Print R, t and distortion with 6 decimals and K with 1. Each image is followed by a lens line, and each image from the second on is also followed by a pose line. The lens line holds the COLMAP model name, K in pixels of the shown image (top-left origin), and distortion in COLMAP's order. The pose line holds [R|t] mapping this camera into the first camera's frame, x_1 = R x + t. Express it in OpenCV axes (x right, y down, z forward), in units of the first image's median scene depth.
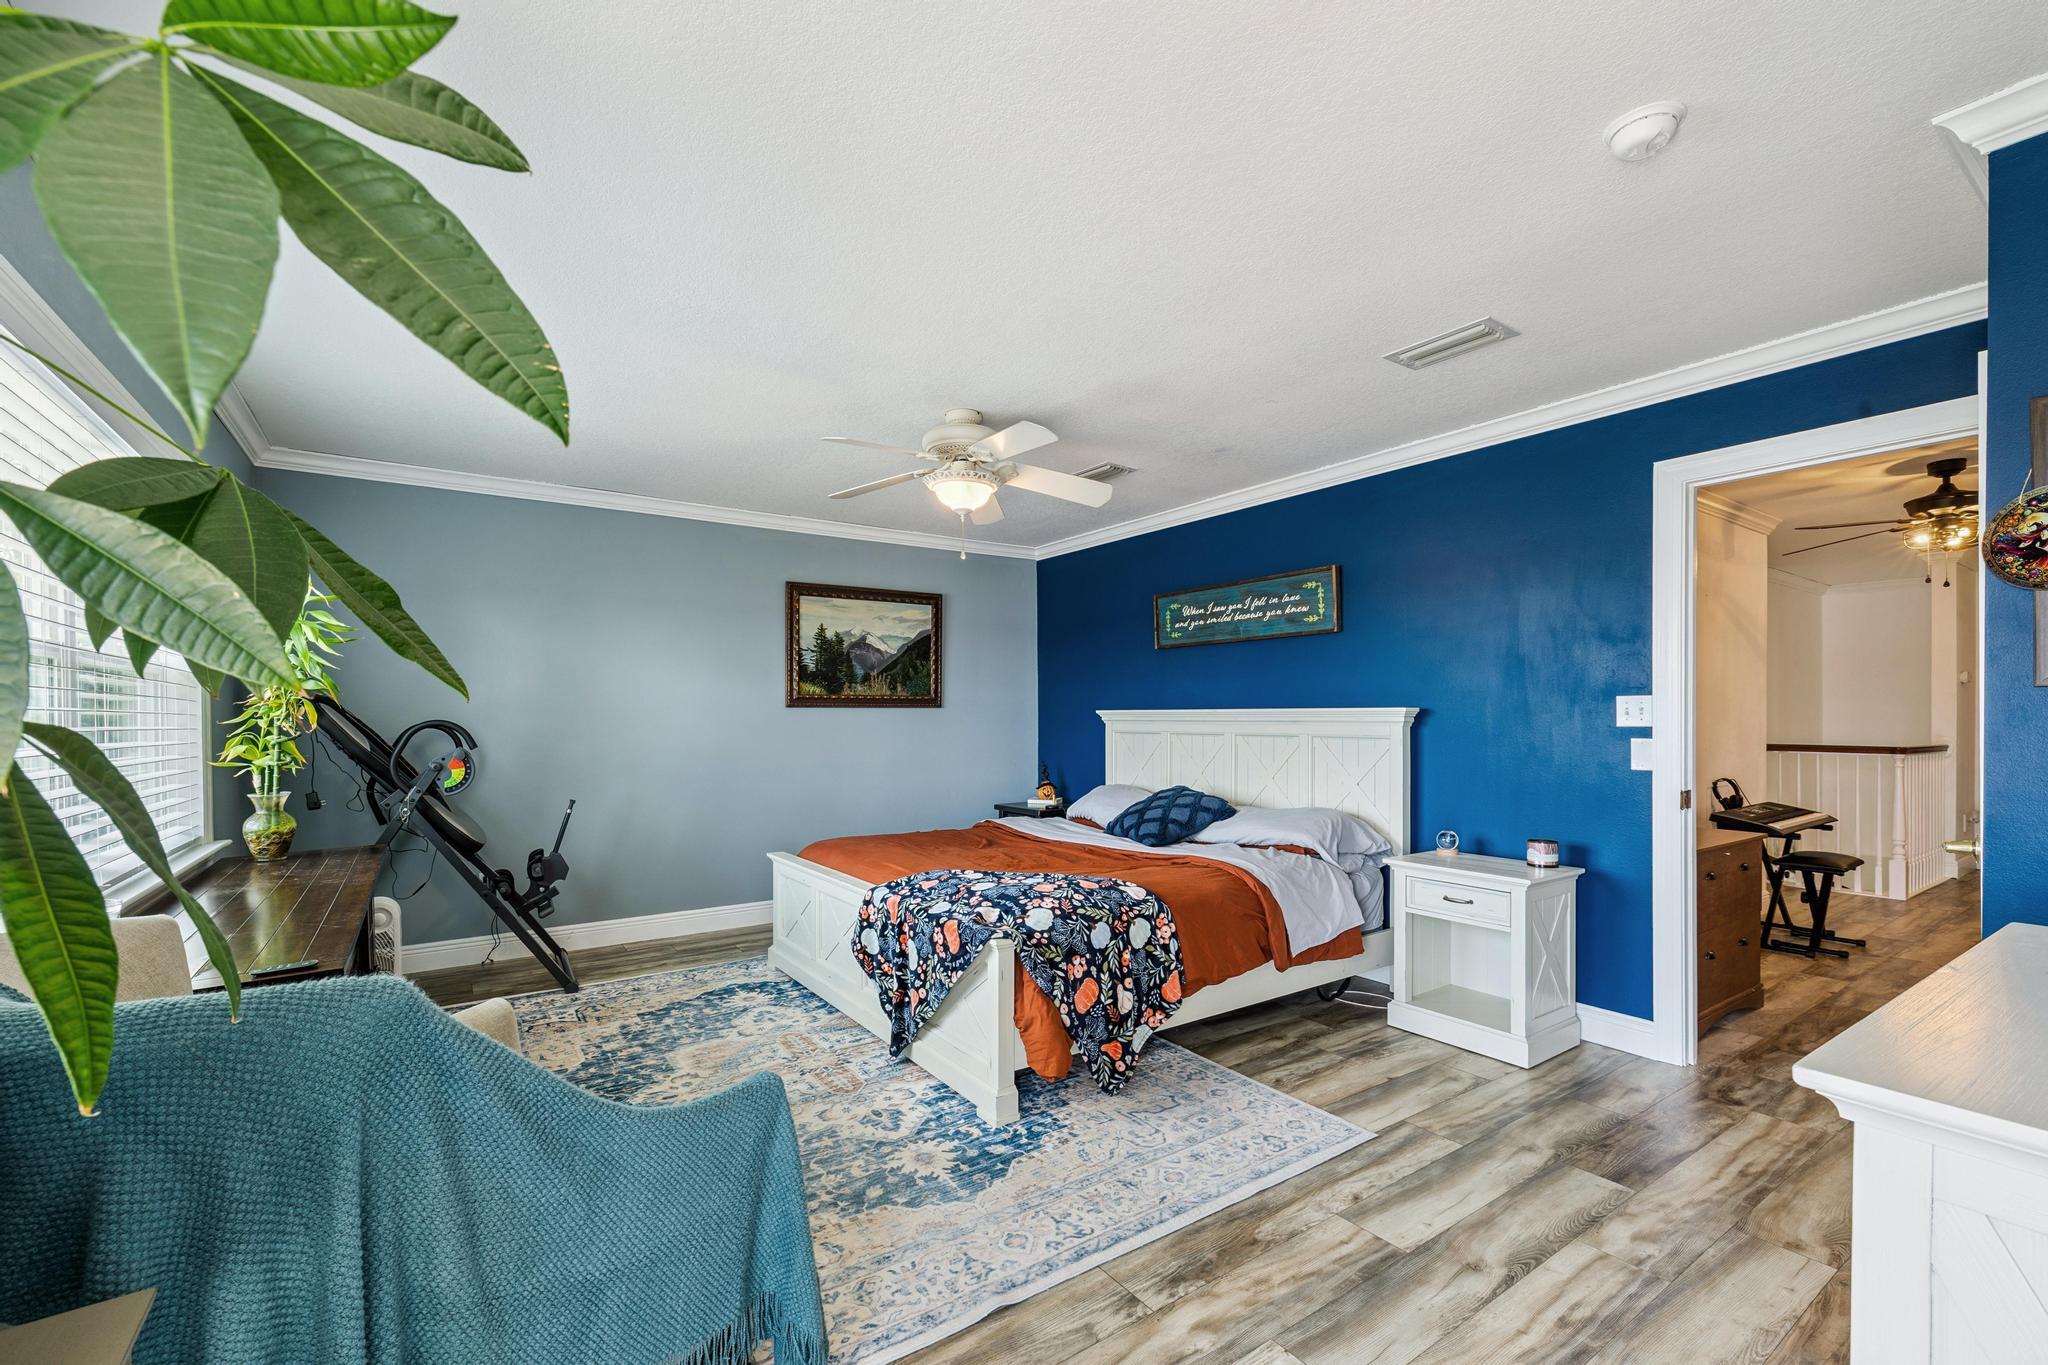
lens RADIAL K [[865.6, 0, 1007.3], [0, 865.6, 718.8], [0, 0, 1]] dist [0.001875, -0.000703]
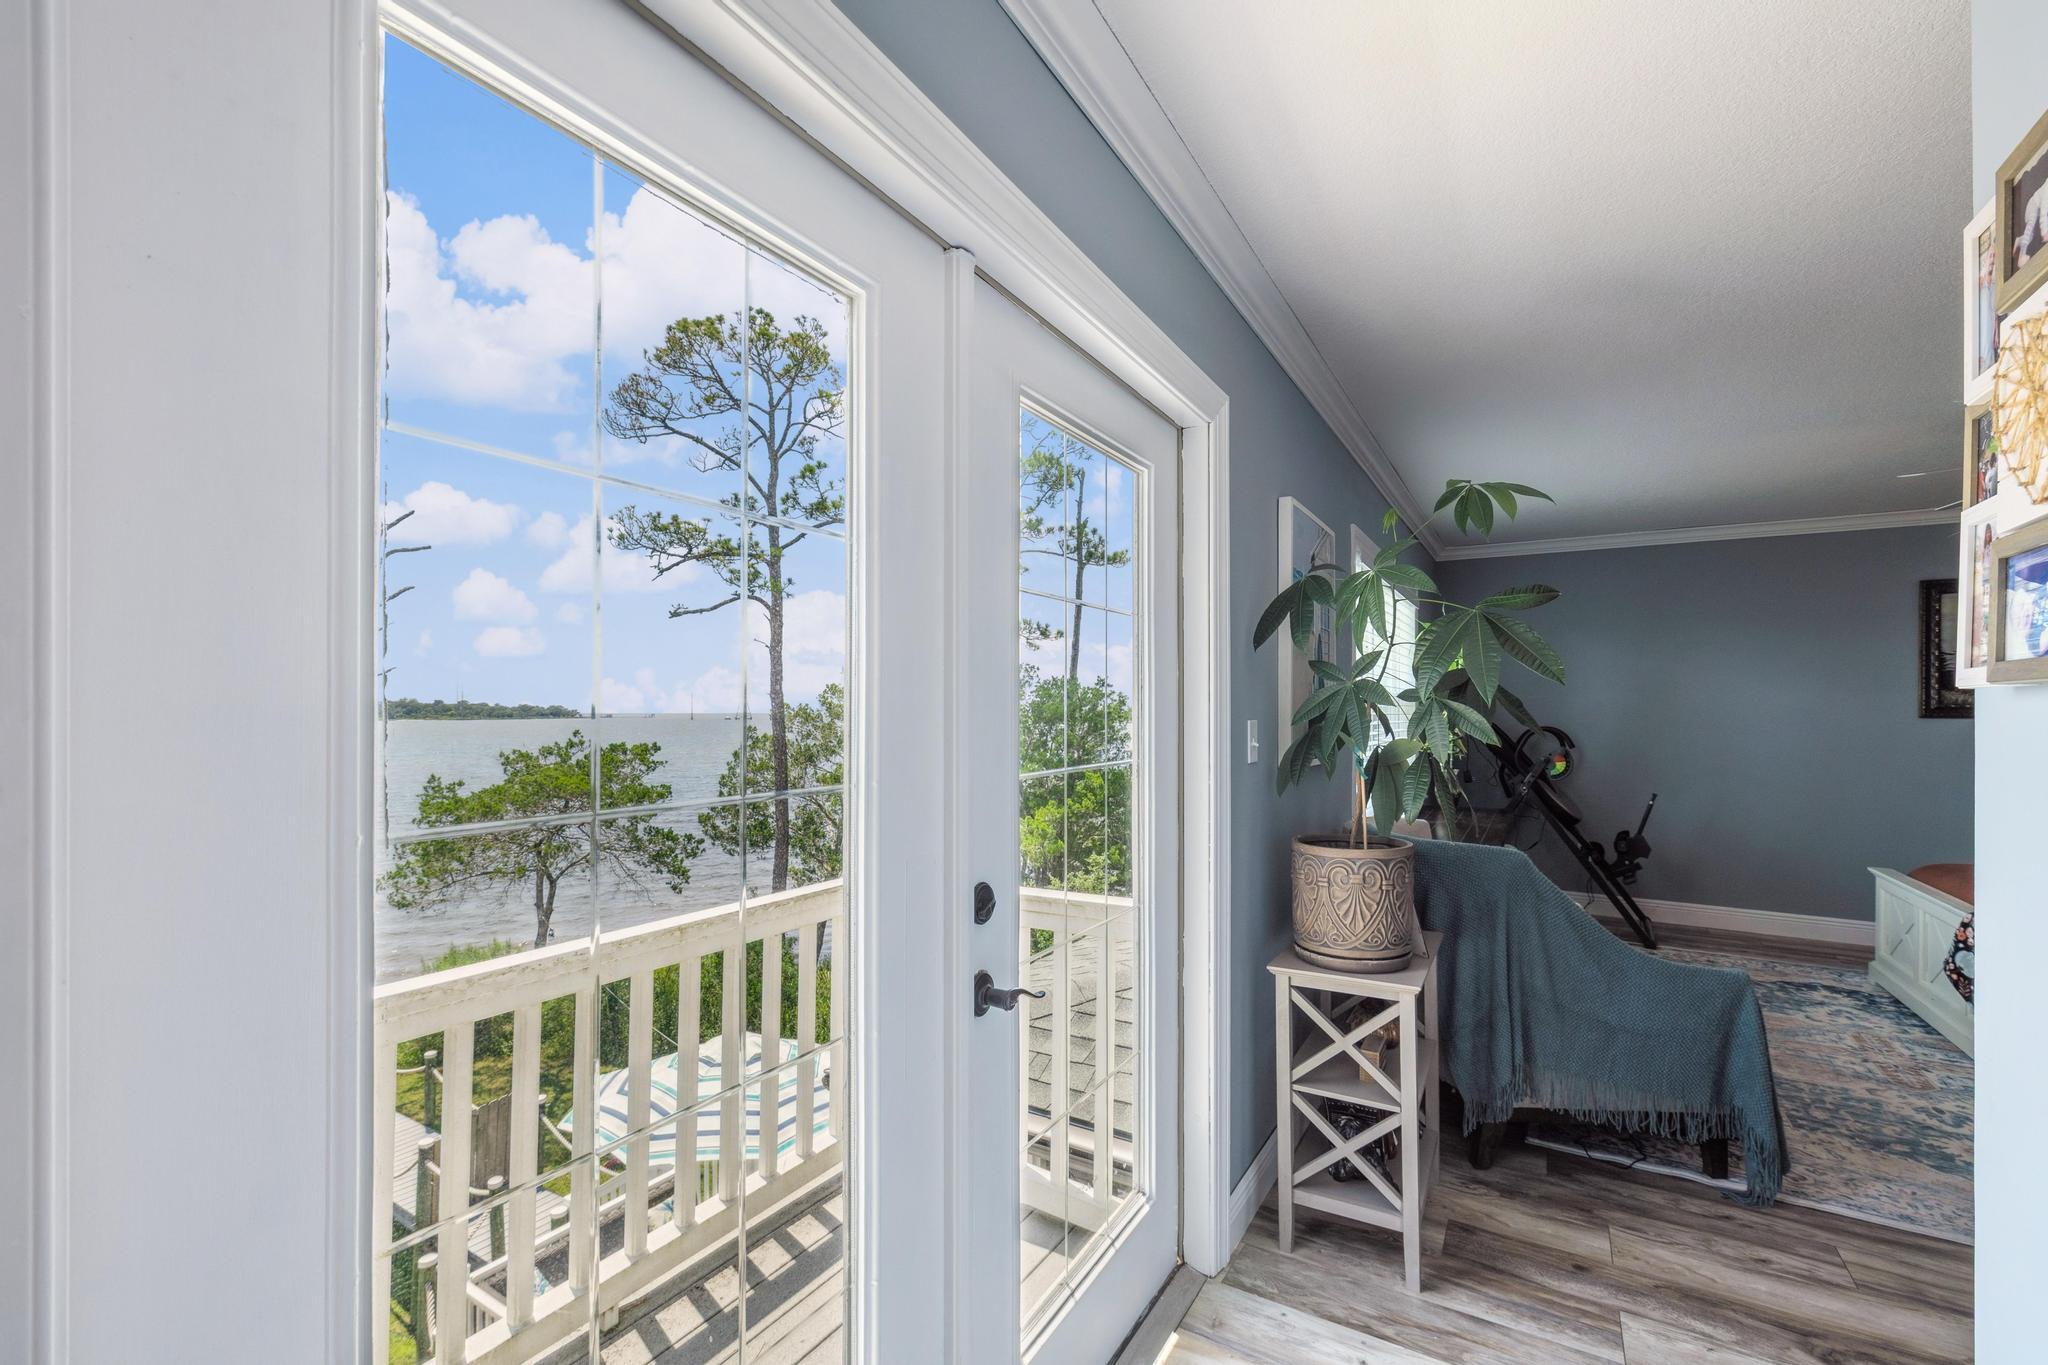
lens RADIAL K [[865.6, 0, 1023.1], [0, 865.6, 699.6], [0, 0, 1]] dist [0.001875, -0.000703]
pose [[0.424066, 0.002064, -0.905629, 0.242518], [-0.011060, 0.999935, -0.002900, -0.027171], [0.905564, 0.011246, 0.424061, -0.348690]]
